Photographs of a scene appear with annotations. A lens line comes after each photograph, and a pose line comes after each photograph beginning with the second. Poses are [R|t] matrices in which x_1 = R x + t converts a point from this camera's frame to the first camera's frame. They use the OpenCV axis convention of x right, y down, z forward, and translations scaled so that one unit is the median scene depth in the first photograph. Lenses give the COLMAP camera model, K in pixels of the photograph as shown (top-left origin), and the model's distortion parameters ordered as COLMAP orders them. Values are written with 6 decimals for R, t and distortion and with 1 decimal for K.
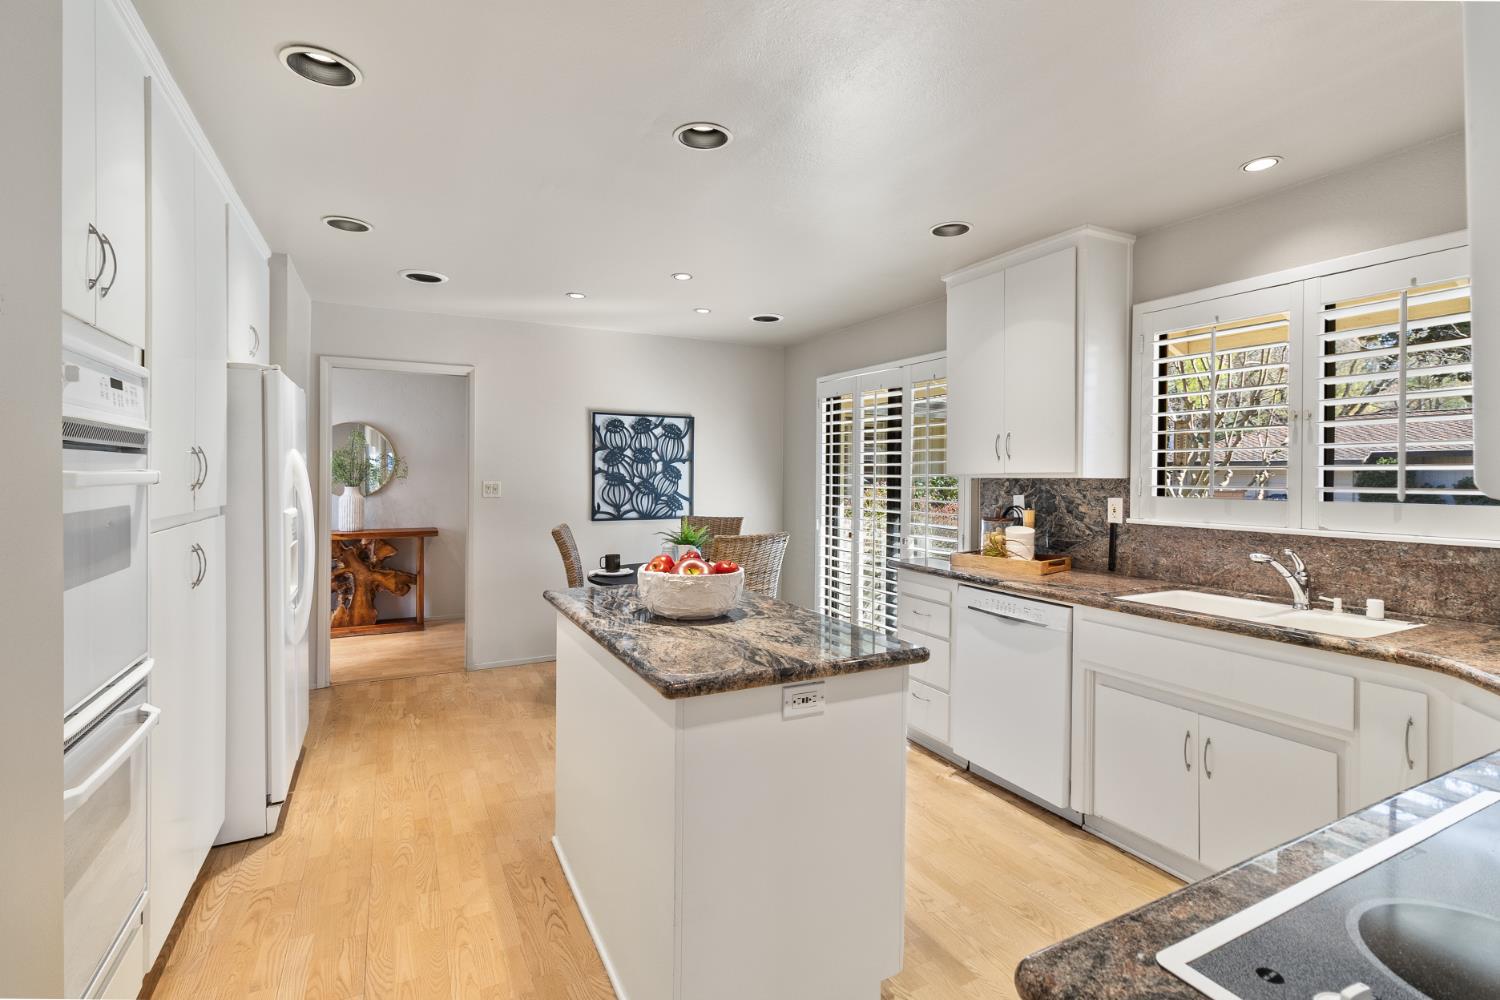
lens RADIAL K [[692.5, 0, 751.4], [0, 692.5, 485.5], [0, 0, 1]] dist [-0.001968, -0.000420]
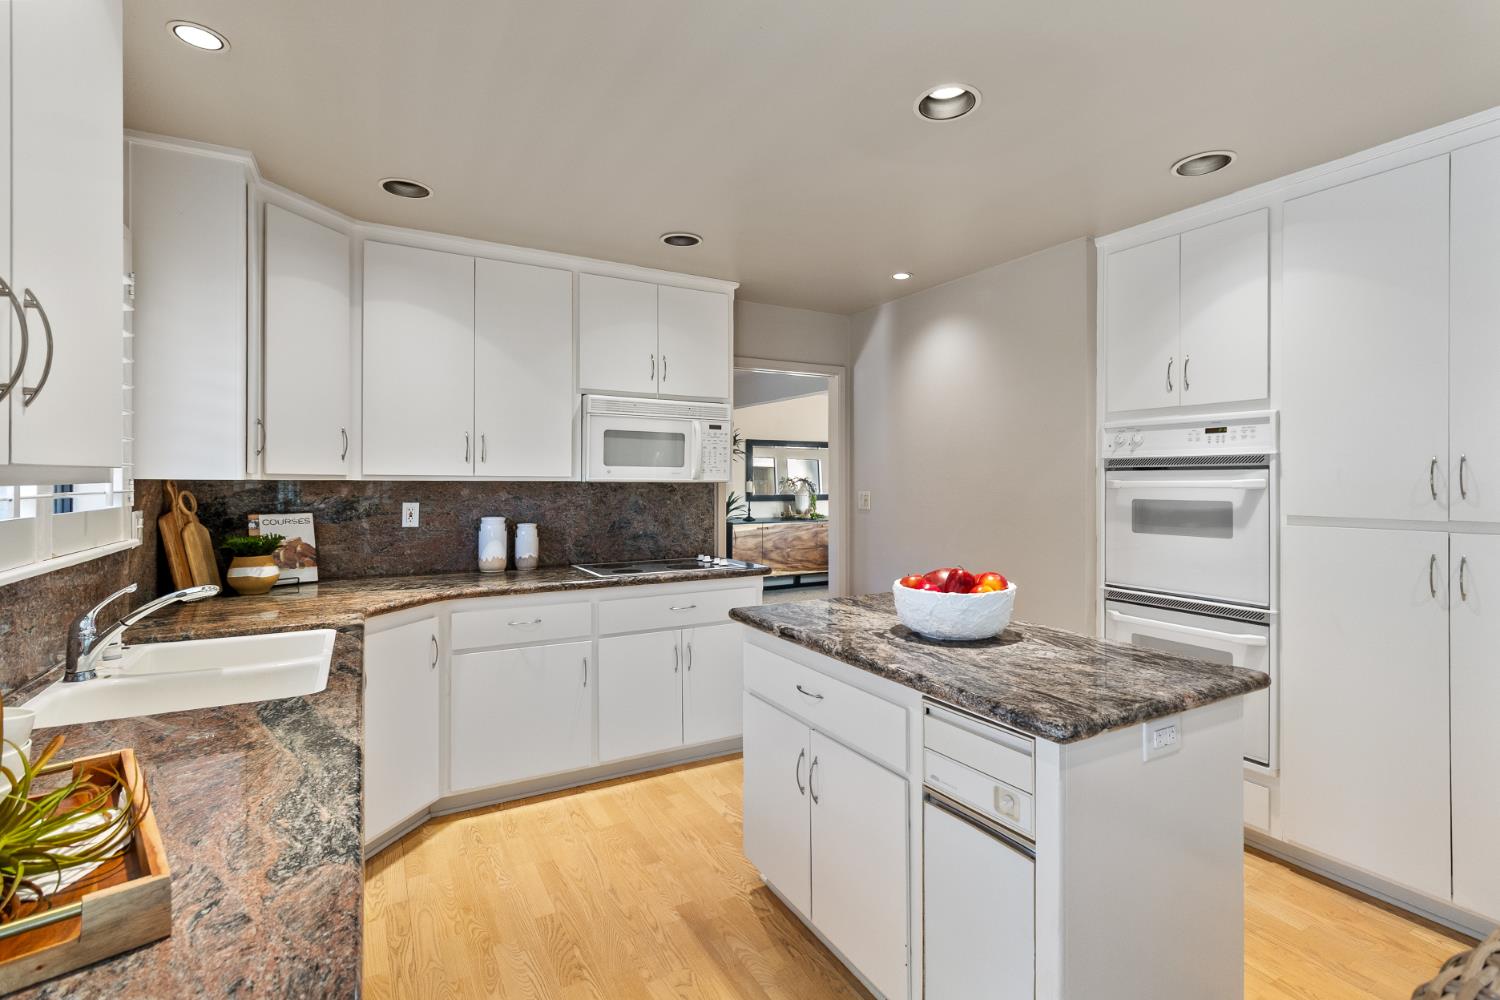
lens RADIAL K [[692.5, 0, 752.1], [0, 692.5, 484.9], [0, 0, 1]] dist [-0.001968, -0.000420]
pose [[-0.999198, -0.008969, -0.039015, 0.182938], [-0.009891, 0.999675, 0.023507, -0.024309], [0.038791, 0.023874, -0.998962, 1.544326]]
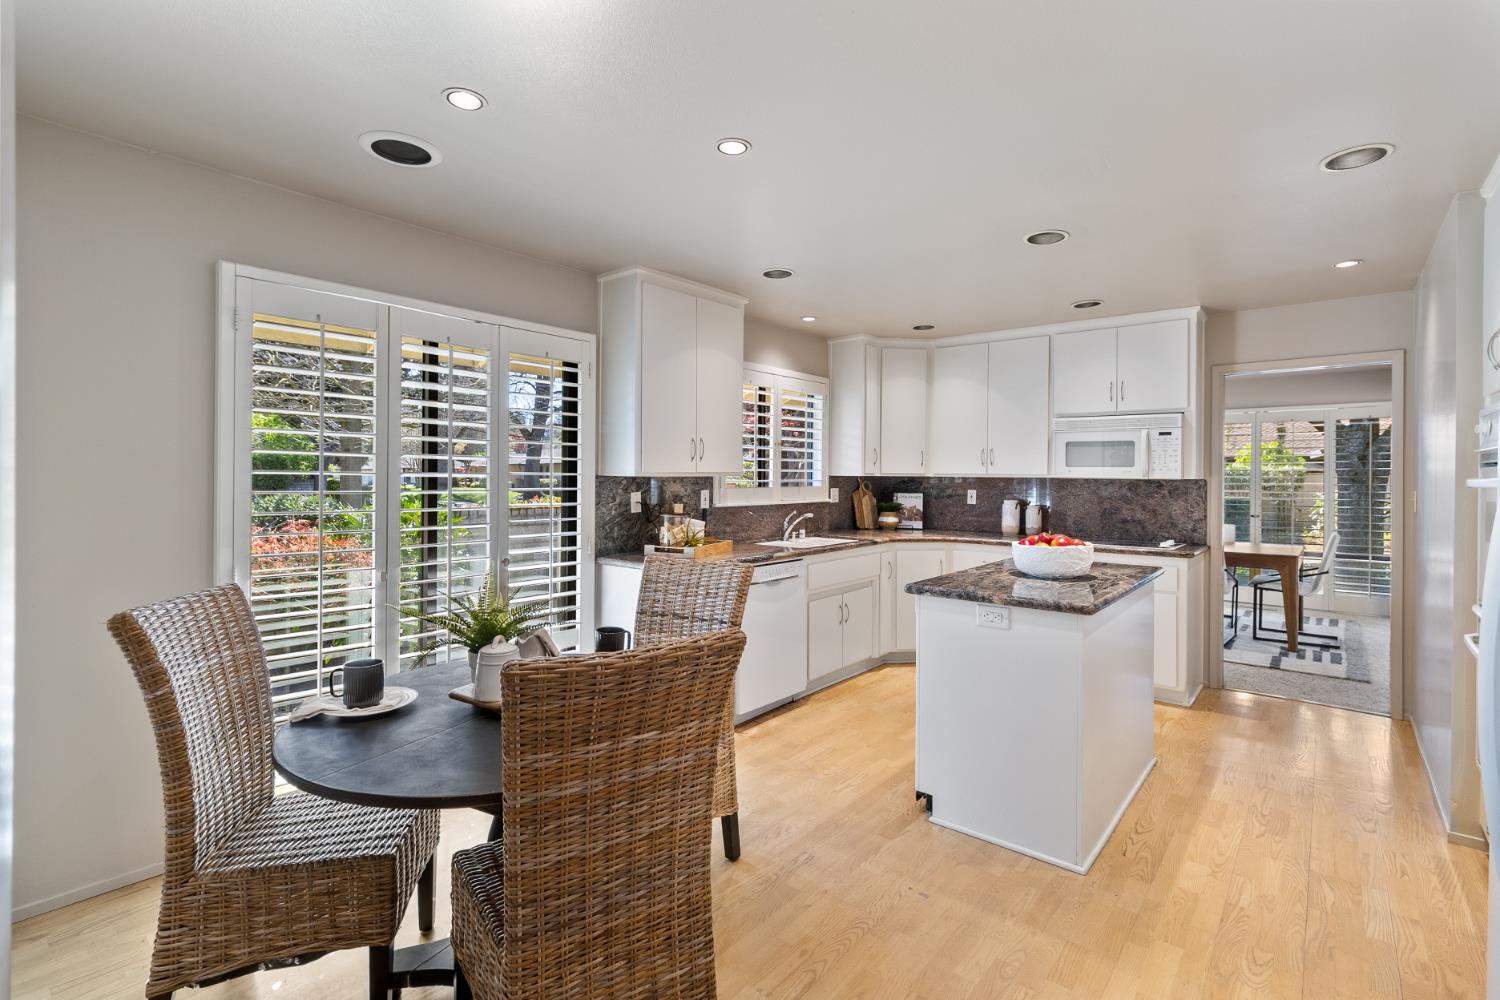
lens RADIAL K [[692.5, 0, 753.8], [0, 692.5, 487.8], [0, 0, 1]] dist [-0.001968, -0.000420]
pose [[-0.388637, -0.026070, 0.921022, -0.936272], [0.007512, 0.999477, 0.031460, -0.035430], [-0.921360, 0.019145, -0.388238, 1.723315]]
